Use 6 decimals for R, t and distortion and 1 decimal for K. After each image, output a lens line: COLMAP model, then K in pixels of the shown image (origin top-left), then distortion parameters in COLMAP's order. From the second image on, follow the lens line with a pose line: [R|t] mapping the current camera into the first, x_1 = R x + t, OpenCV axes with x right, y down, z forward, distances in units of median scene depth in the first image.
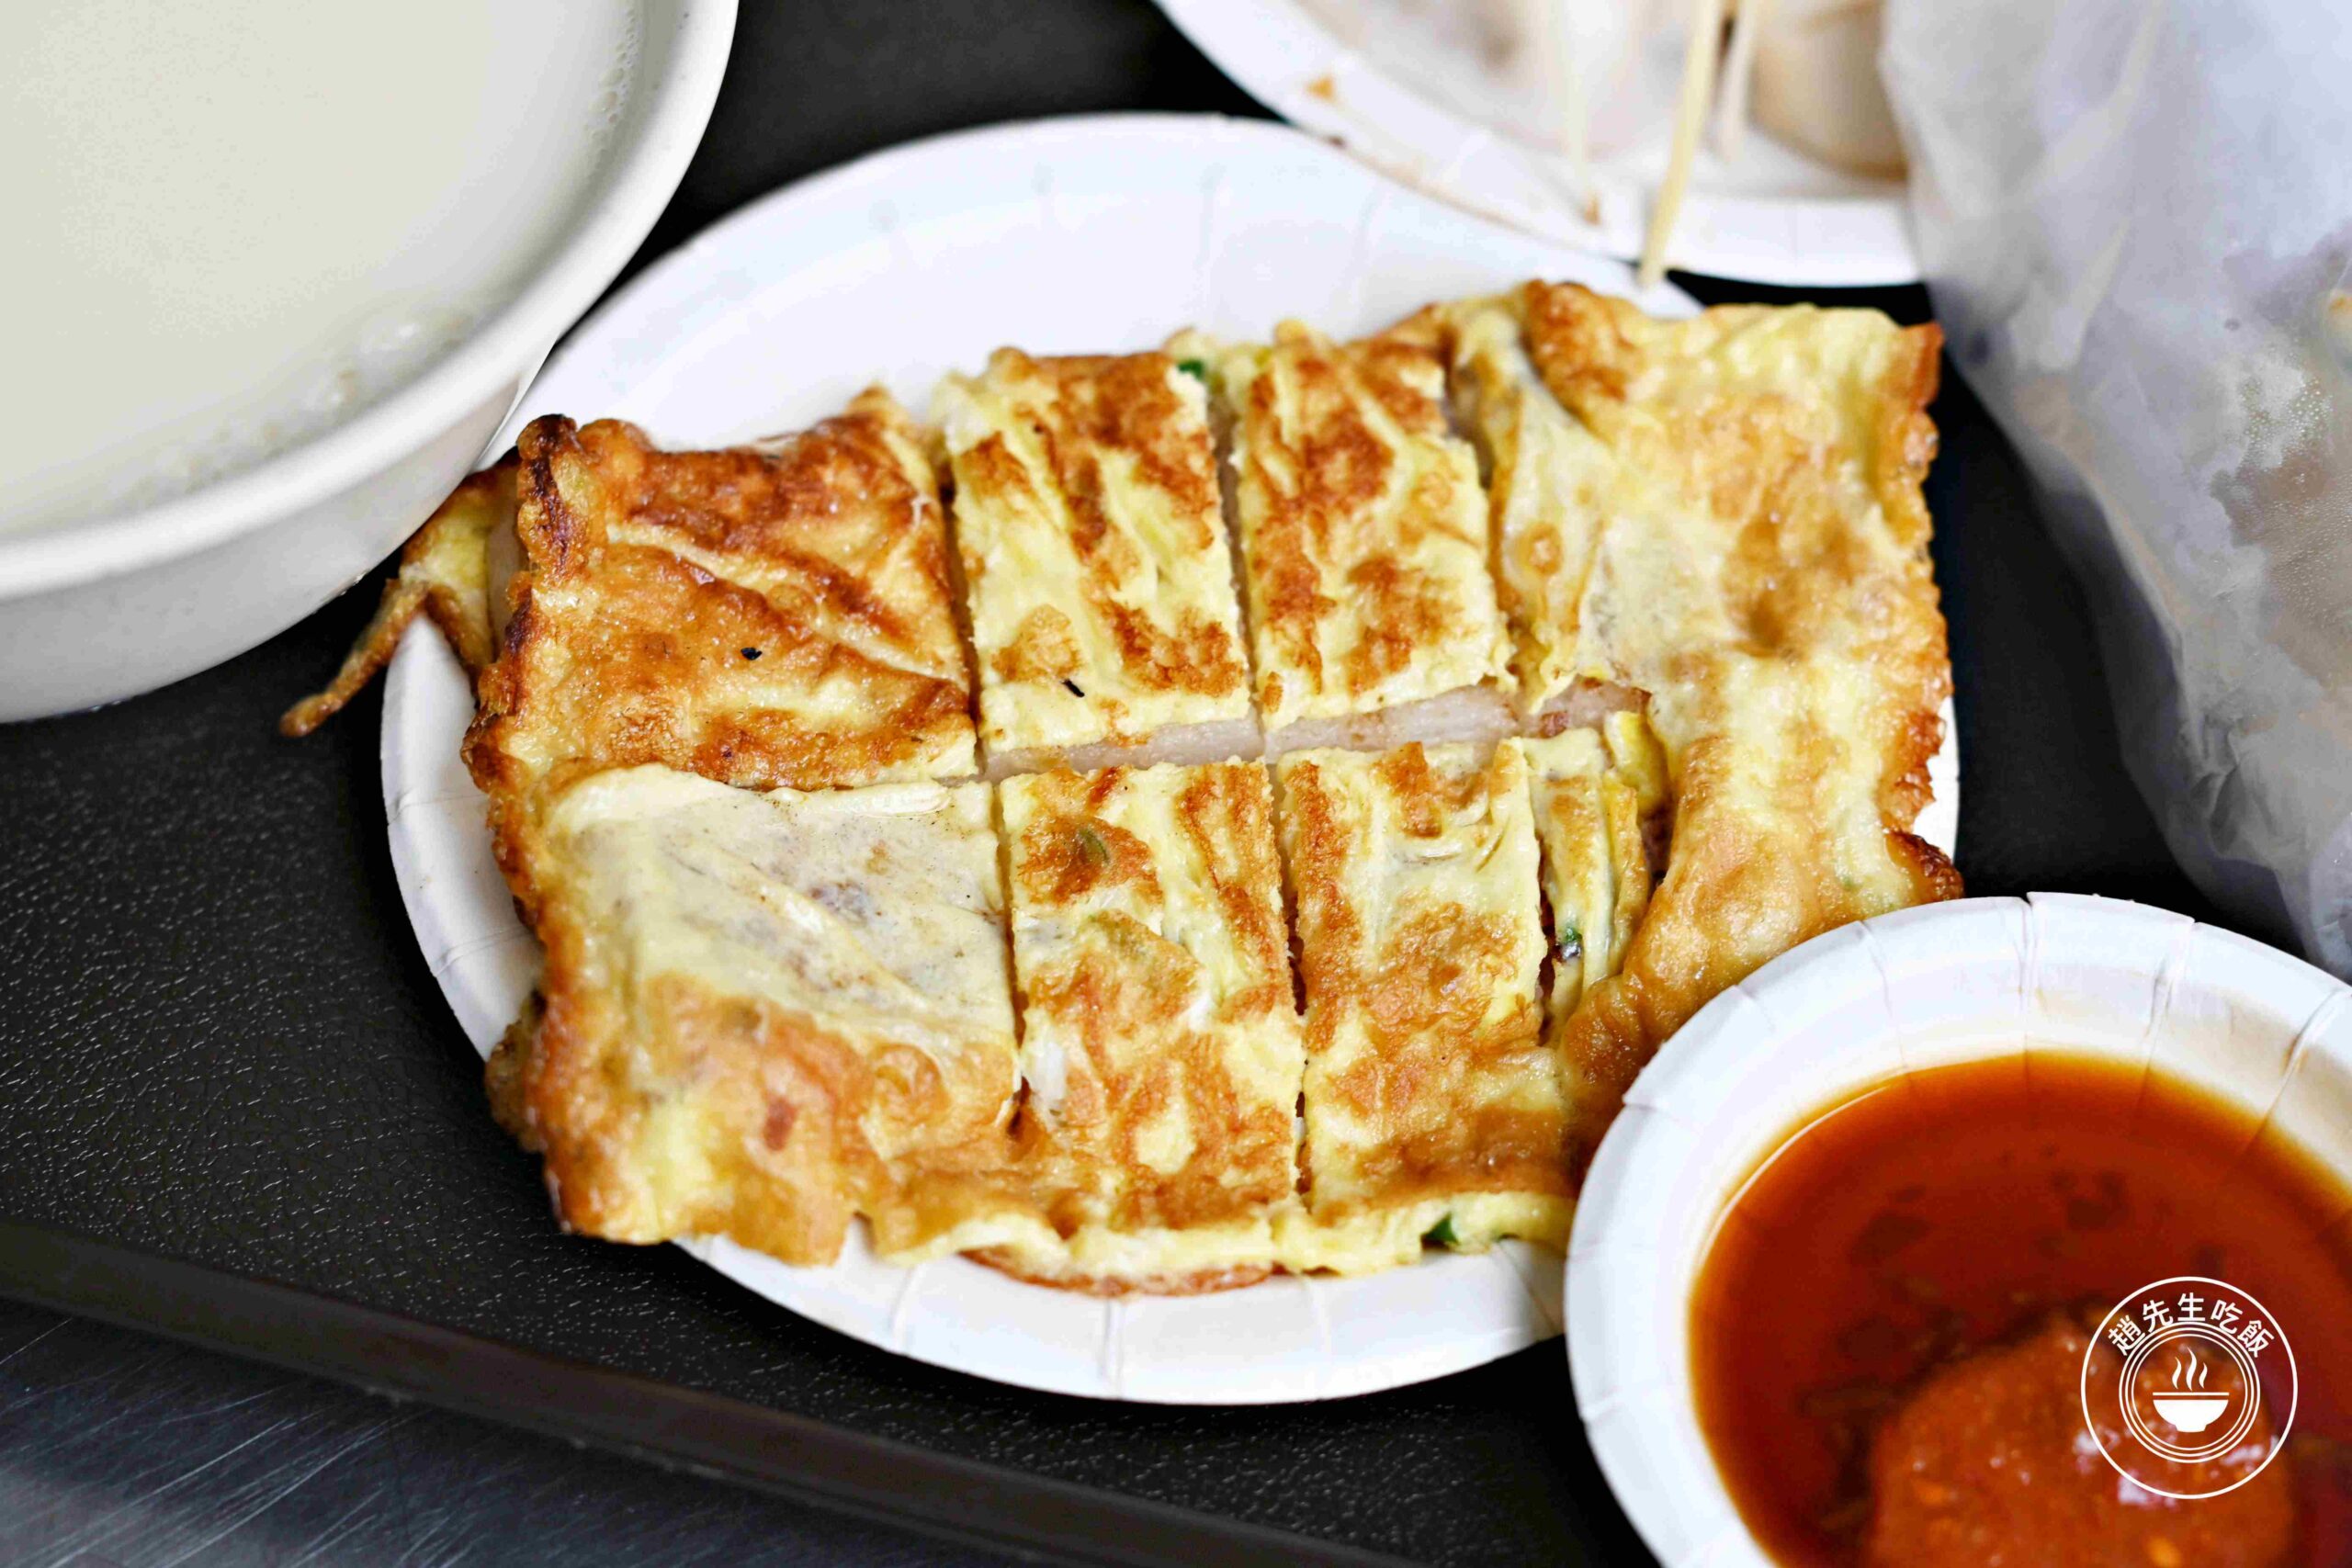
lens RADIAL K [[5238.8, 0, 1176.0], [0, 5238.8, 784.0], [0, 0, 1]] dist [0.032731, -0.658710]
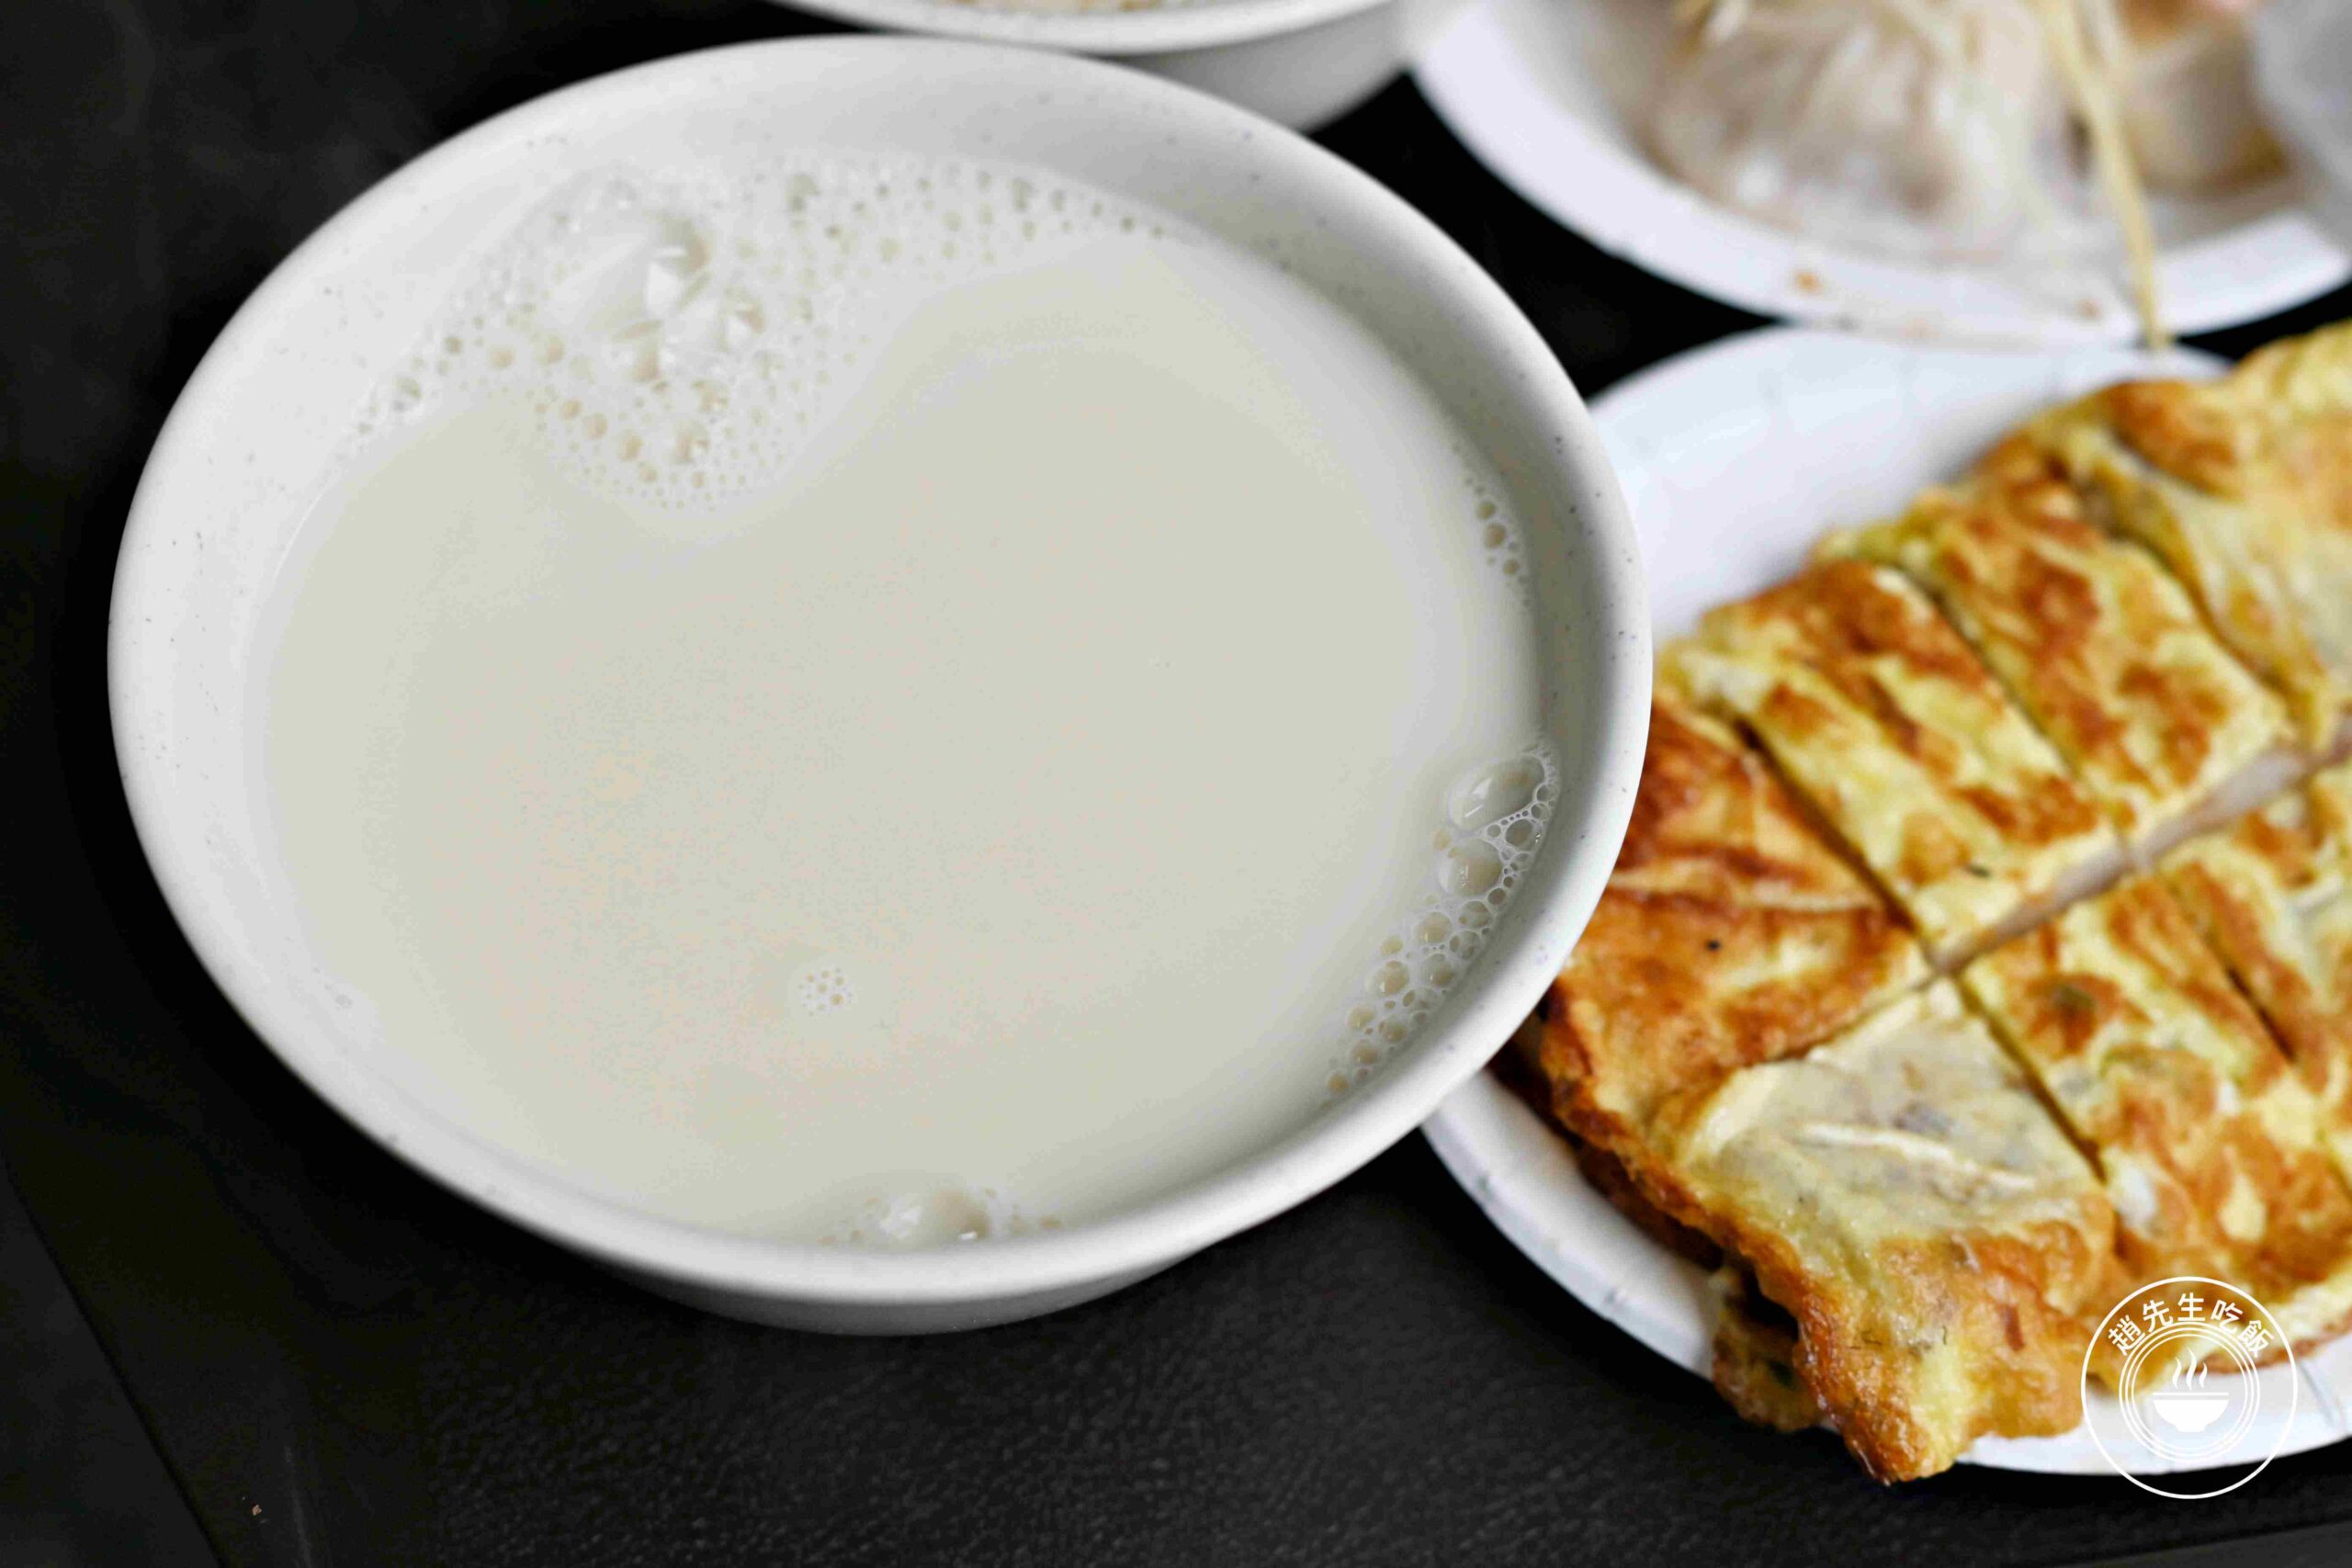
lens RADIAL K [[5238.8, 0, 1176.0], [0, 5238.8, 784.0], [0, 0, 1]] dist [0.032731, -0.658710]
pose [[0.904135, -0.352029, 0.242108, -0.442882], [0.341553, 0.935973, 0.085415, -0.191481], [-0.256675, 0.005466, 0.966482, -0.051638]]
